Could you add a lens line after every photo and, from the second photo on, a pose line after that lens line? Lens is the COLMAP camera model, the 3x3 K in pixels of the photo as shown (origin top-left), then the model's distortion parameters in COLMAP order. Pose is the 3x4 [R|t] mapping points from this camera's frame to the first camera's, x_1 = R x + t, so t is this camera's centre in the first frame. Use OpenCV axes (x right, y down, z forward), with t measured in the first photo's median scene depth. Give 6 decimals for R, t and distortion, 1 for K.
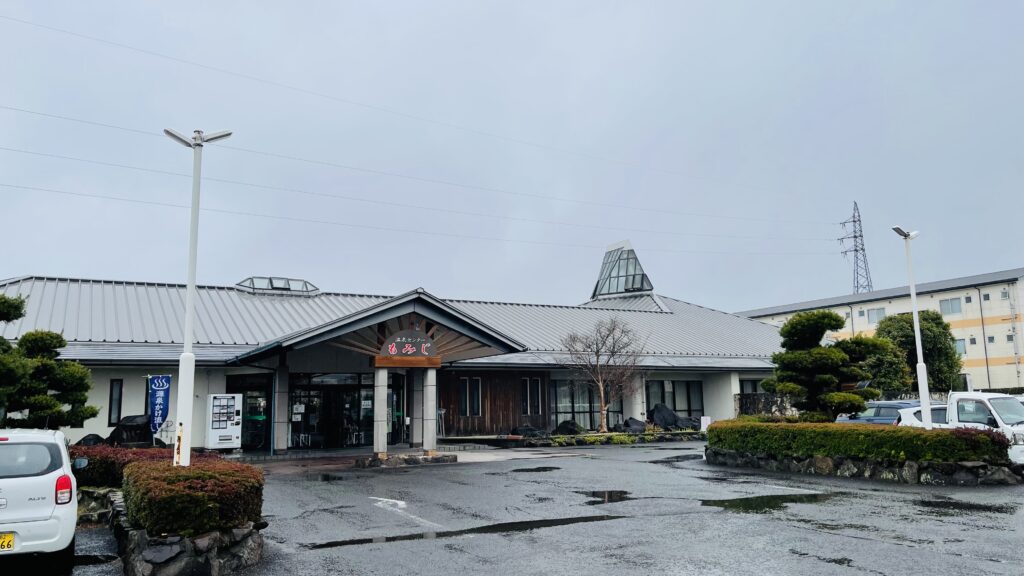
lens RADIAL K [[777.9, 0, 509.5], [0, 777.9, 283.4], [0, 0, 1]] dist [0.065734, -0.073149]
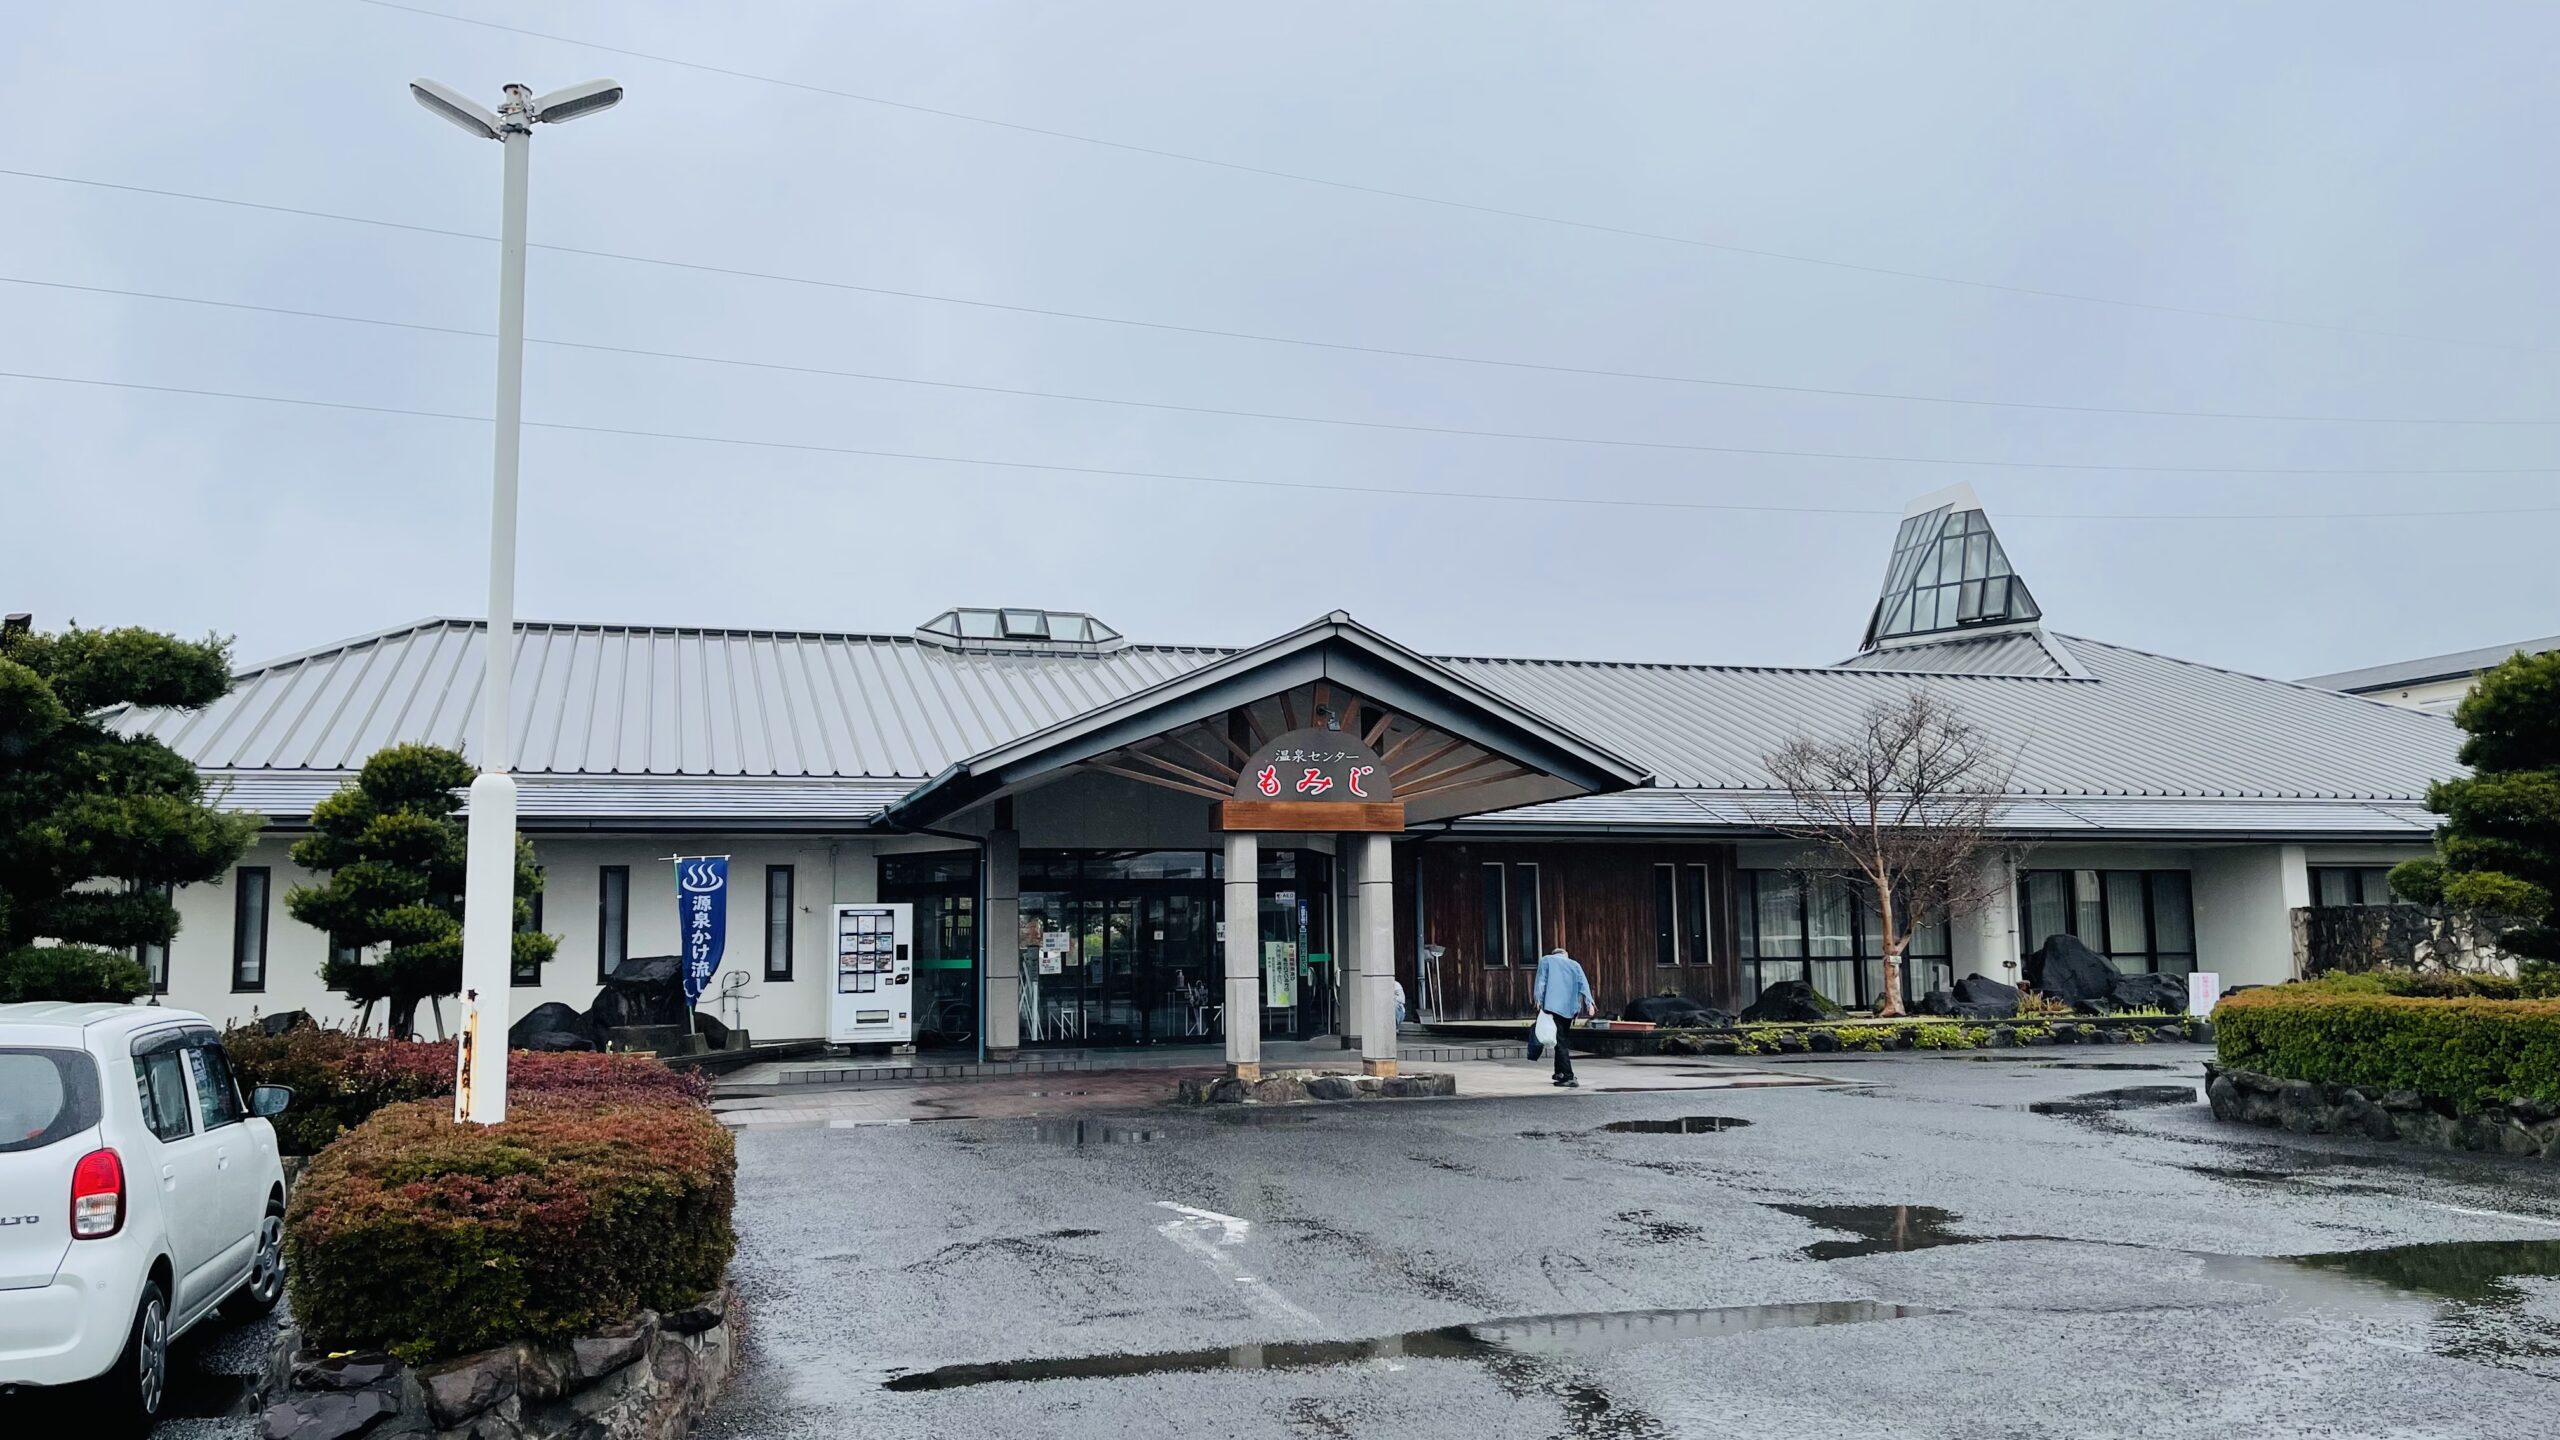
lens RADIAL K [[1944.7, 0, 1268.1], [0, 1944.7, 726.4], [0, 0, 1]] dist [0.065734, -0.073149]
pose [[0.980867, -0.016472, -0.193981, 0.022596], [0.025843, 0.998613, 0.045877, 0.015238], [0.192957, -0.050013, 0.979932, 0.104674]]
